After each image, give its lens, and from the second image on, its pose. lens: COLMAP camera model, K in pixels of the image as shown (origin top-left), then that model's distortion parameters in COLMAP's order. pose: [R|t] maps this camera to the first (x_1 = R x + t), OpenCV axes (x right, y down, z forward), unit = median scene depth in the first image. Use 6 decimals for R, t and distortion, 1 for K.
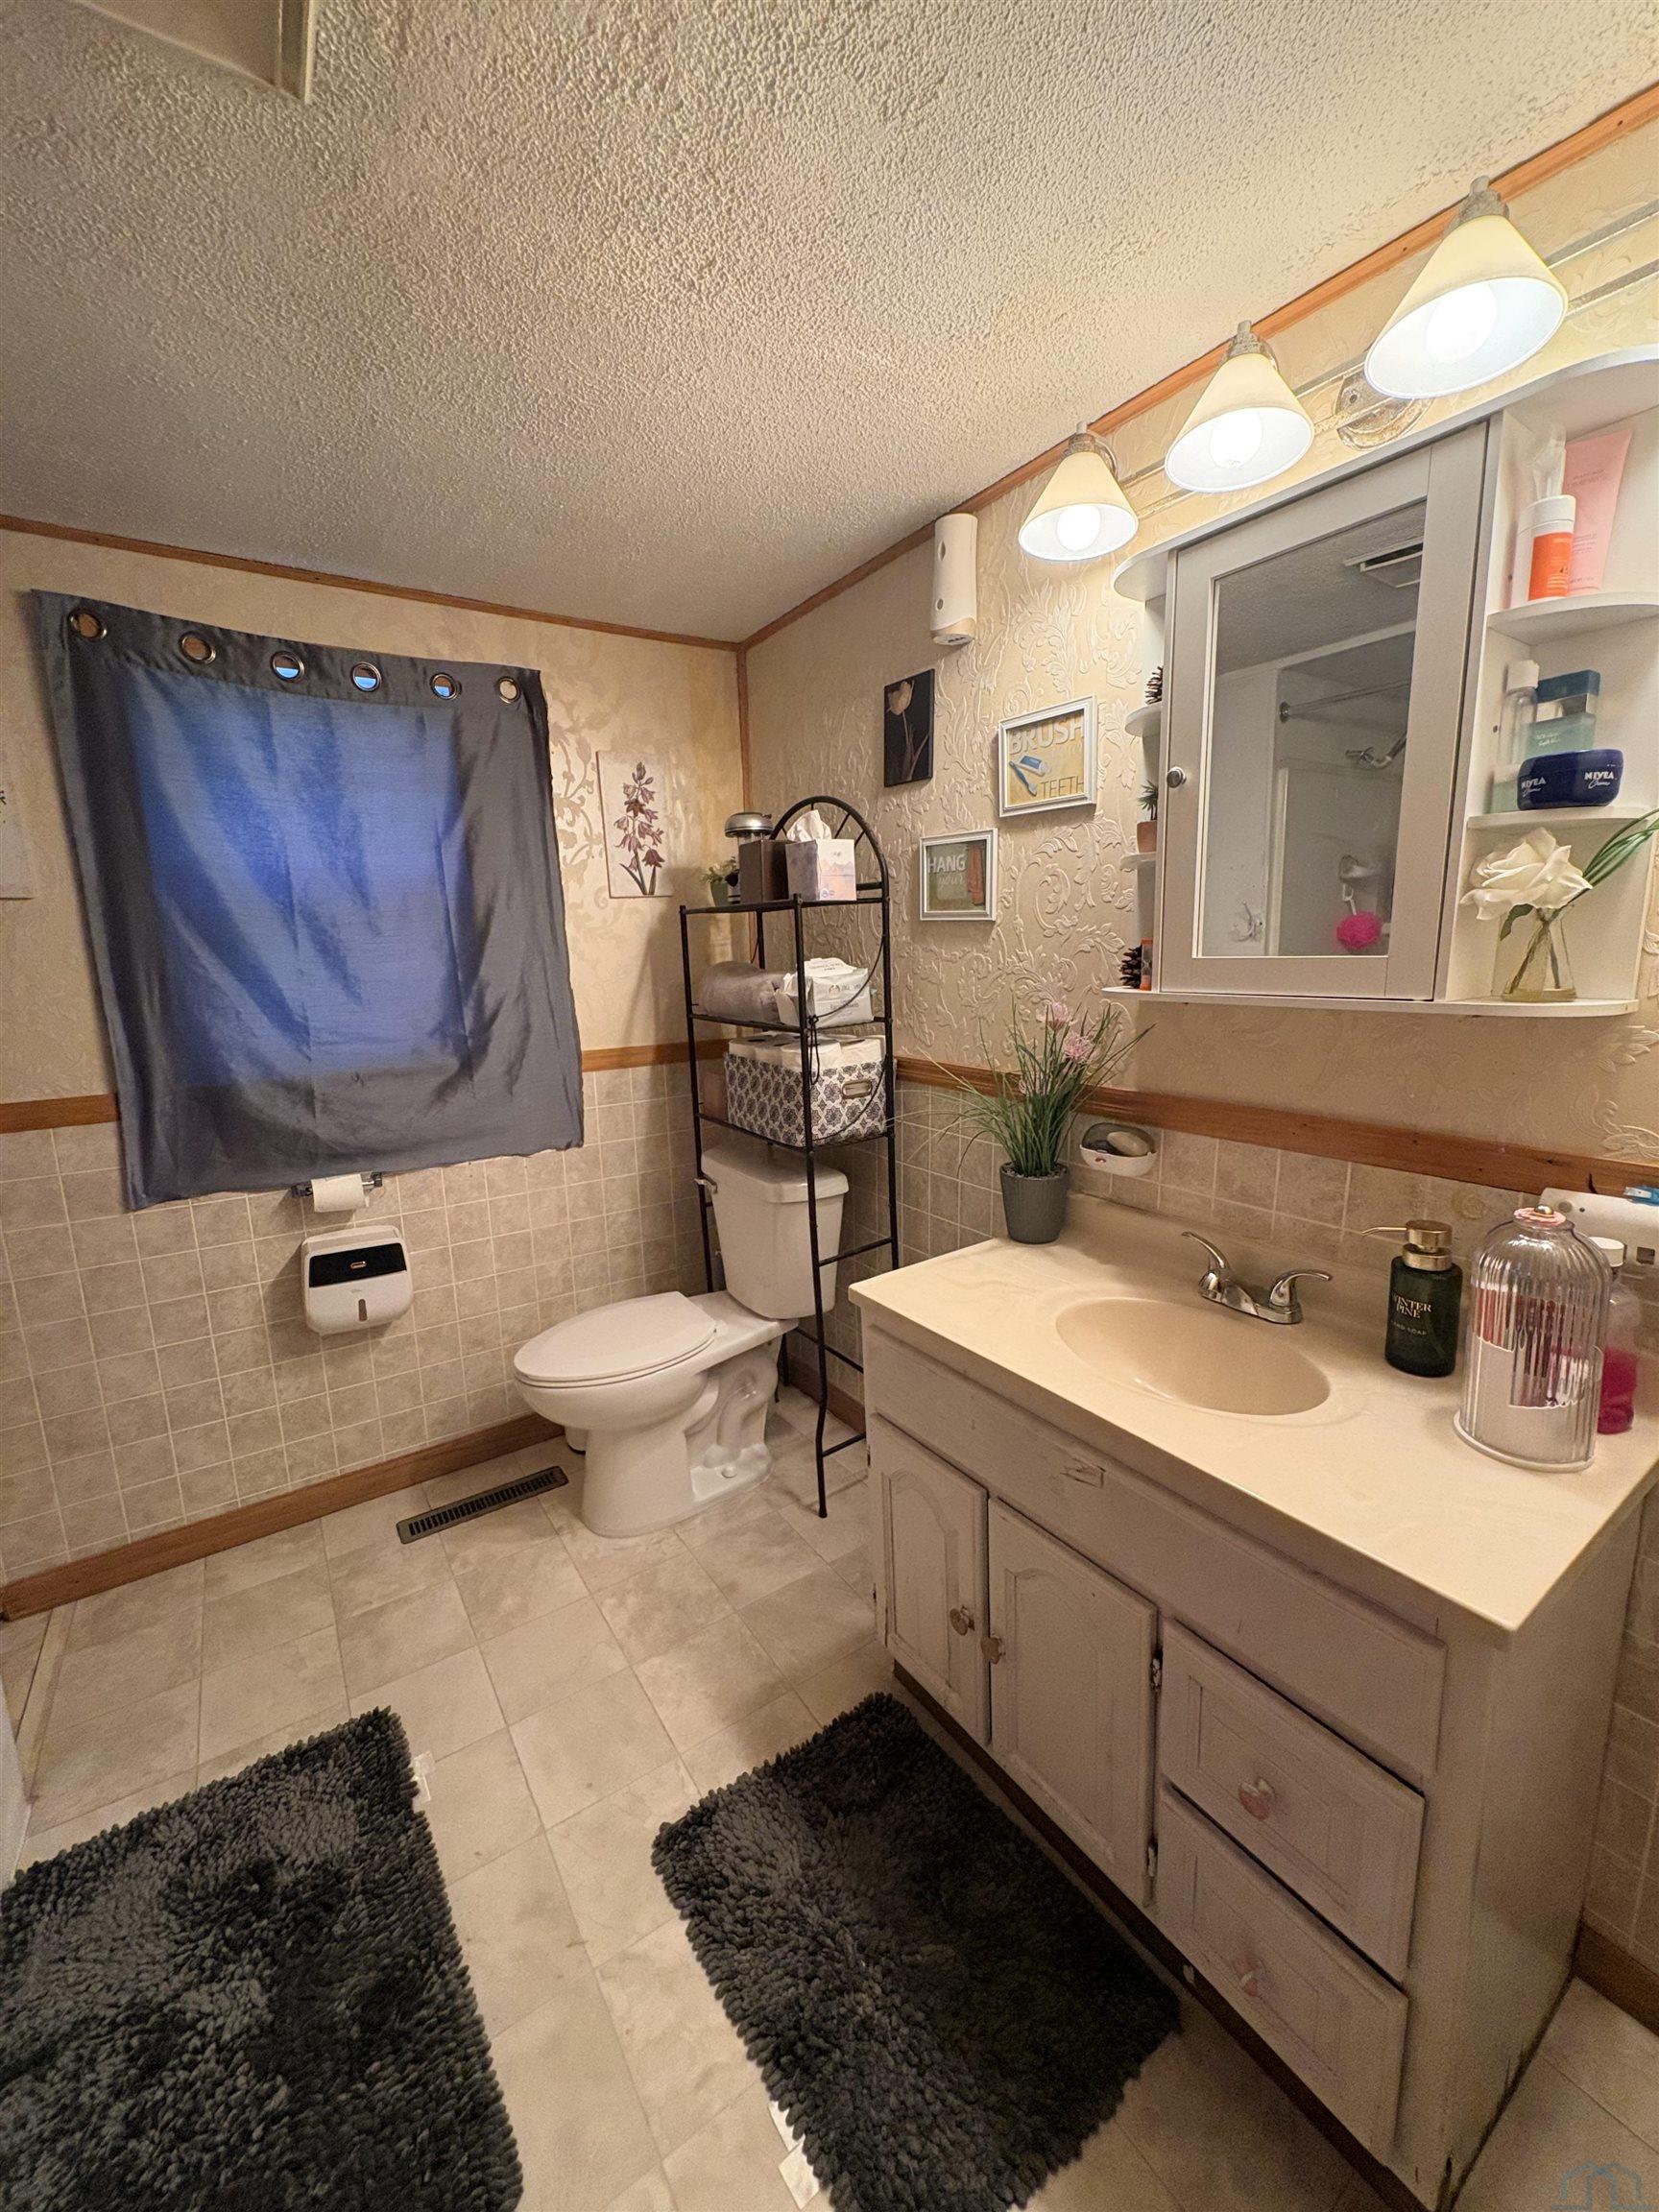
lens RADIAL K [[878.9, 0, 836.0], [0, 878.9, 1095.9], [0, 0, 1]] dist [0.000507, 0.000096]
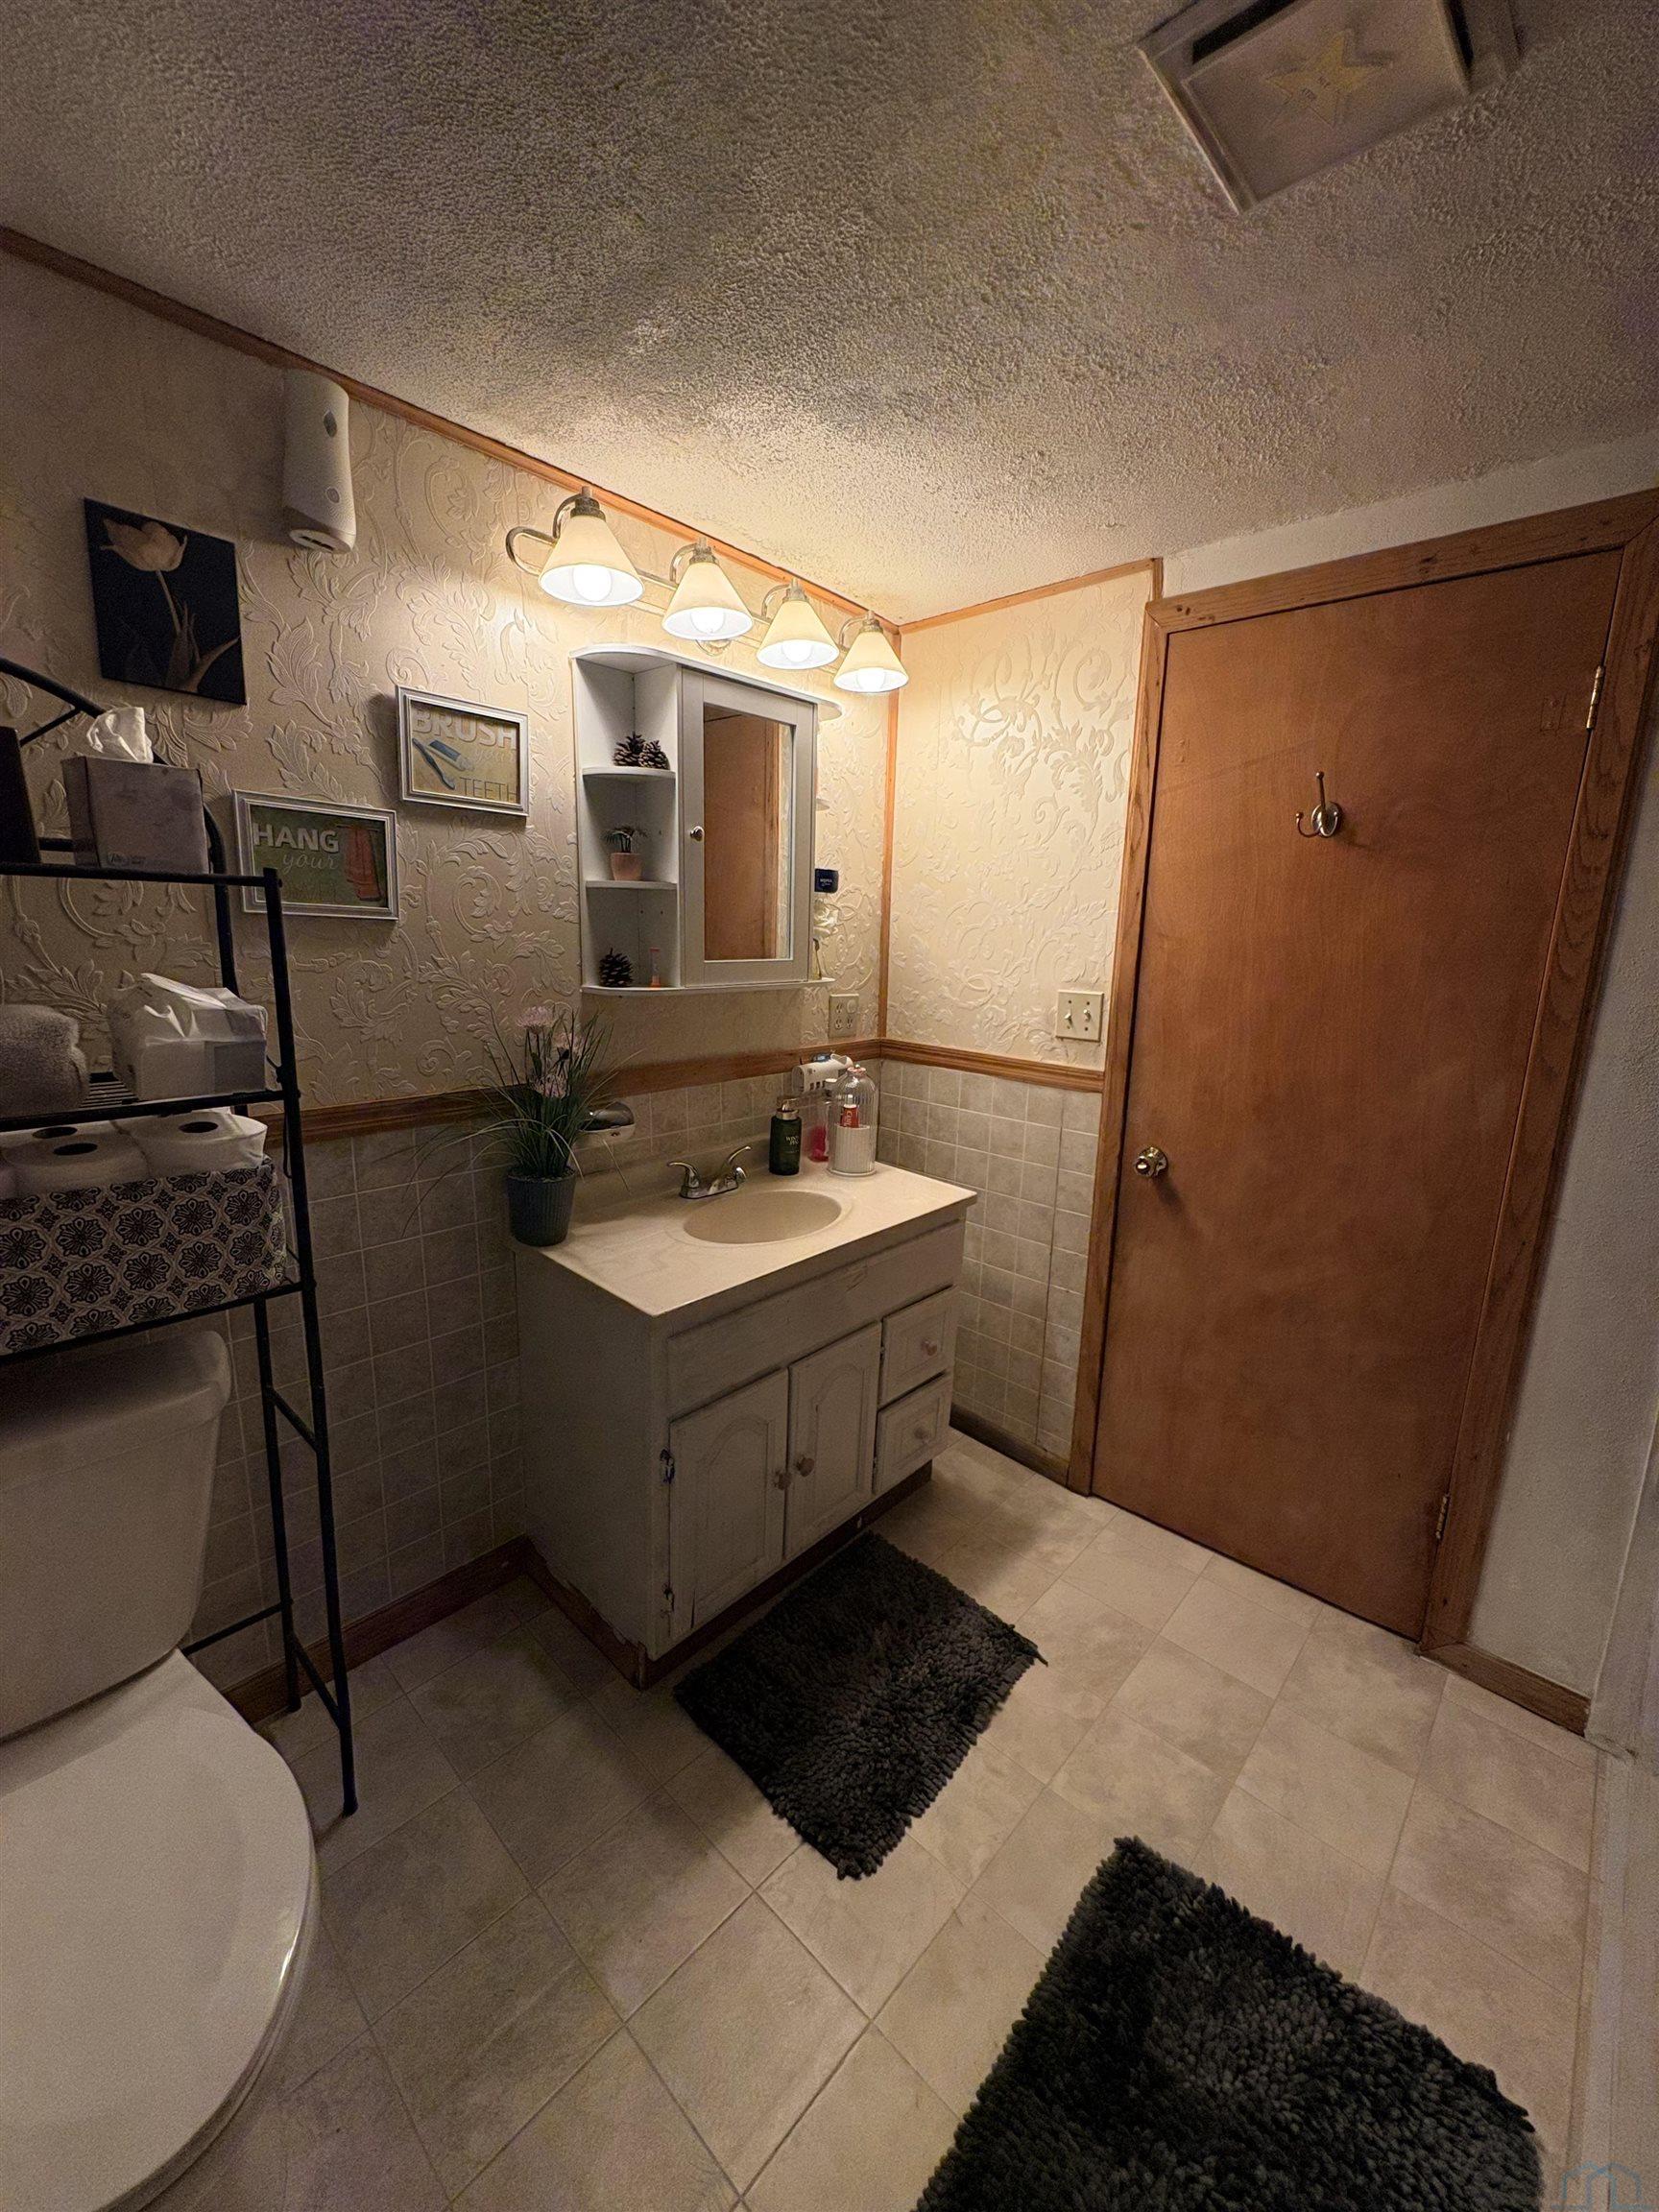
lens RADIAL K [[878.9, 0, 828.8], [0, 878.9, 1096.3], [0, 0, 1]] dist [0.000507, 0.000096]
pose [[-0.222370, -0.173596, 0.959383, -0.816162], [0.146403, 0.966917, 0.208894, -0.166813], [-0.963907, 0.186909, -0.189598, 0.866759]]
